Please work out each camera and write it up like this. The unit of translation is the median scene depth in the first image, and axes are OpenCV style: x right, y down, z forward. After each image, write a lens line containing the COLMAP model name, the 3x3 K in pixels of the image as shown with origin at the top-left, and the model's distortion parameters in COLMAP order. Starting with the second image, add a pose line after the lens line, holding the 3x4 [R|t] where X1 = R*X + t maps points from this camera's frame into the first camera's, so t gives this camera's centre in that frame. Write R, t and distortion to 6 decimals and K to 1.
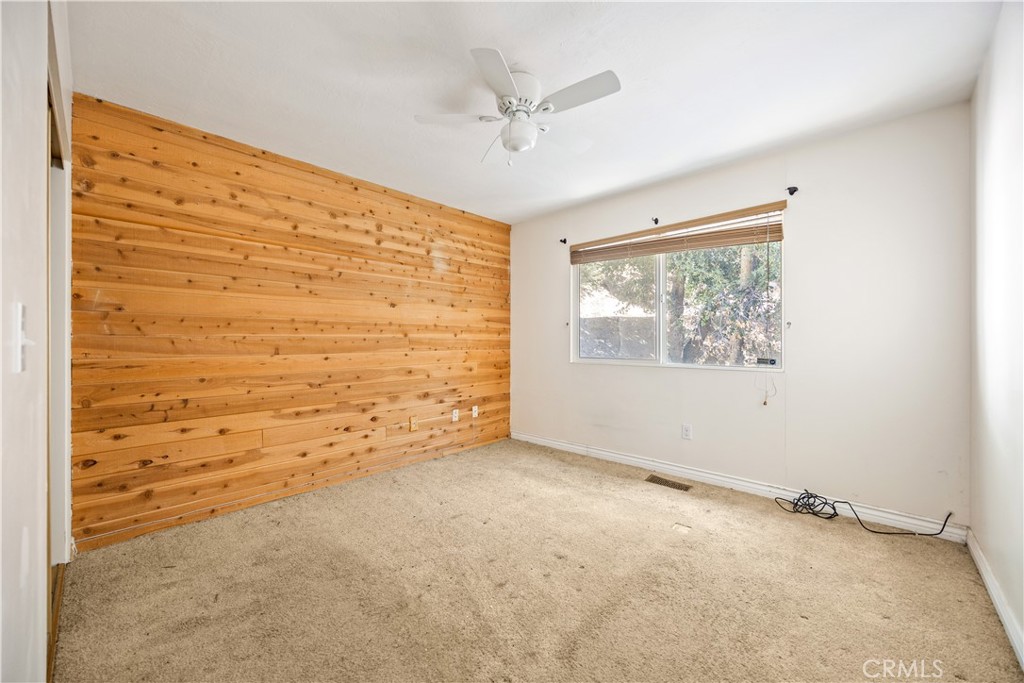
lens RADIAL K [[399.7, 0, 525.3], [0, 399.7, 337.2], [0, 0, 1]] dist [-0.005186, 0.000143]
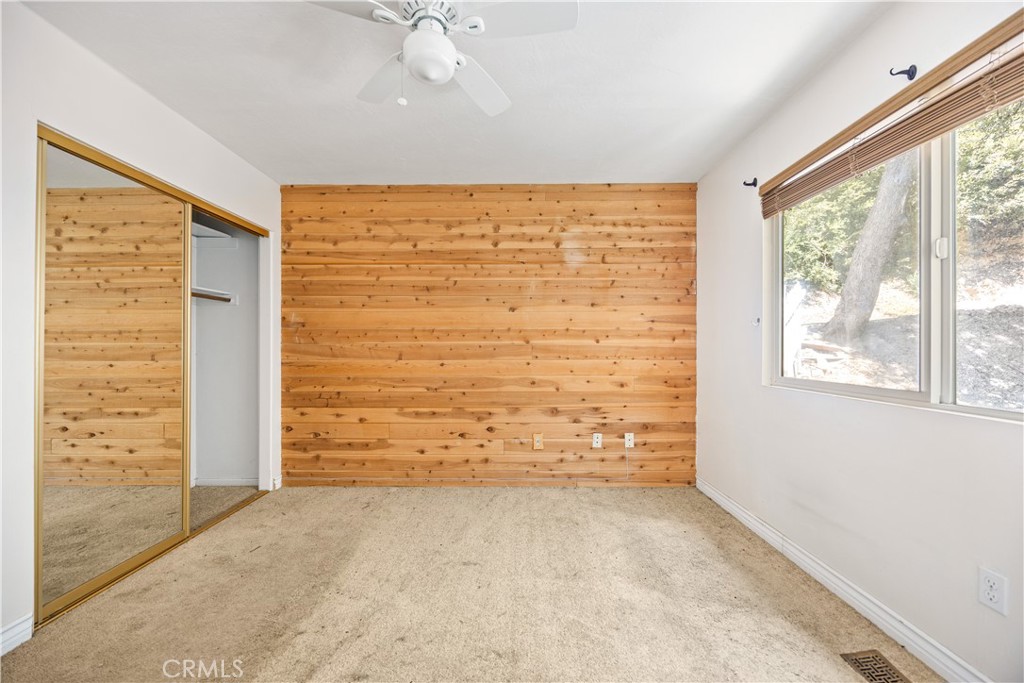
lens RADIAL K [[399.7, 0, 509.8], [0, 399.7, 346.9], [0, 0, 1]] dist [-0.005186, 0.000143]
pose [[0.658884, 0.000885, -0.752244, 0.418809], [0.005432, 0.999968, 0.005934, 0.001275], [0.752225, -0.007996, 0.658857, 0.447814]]
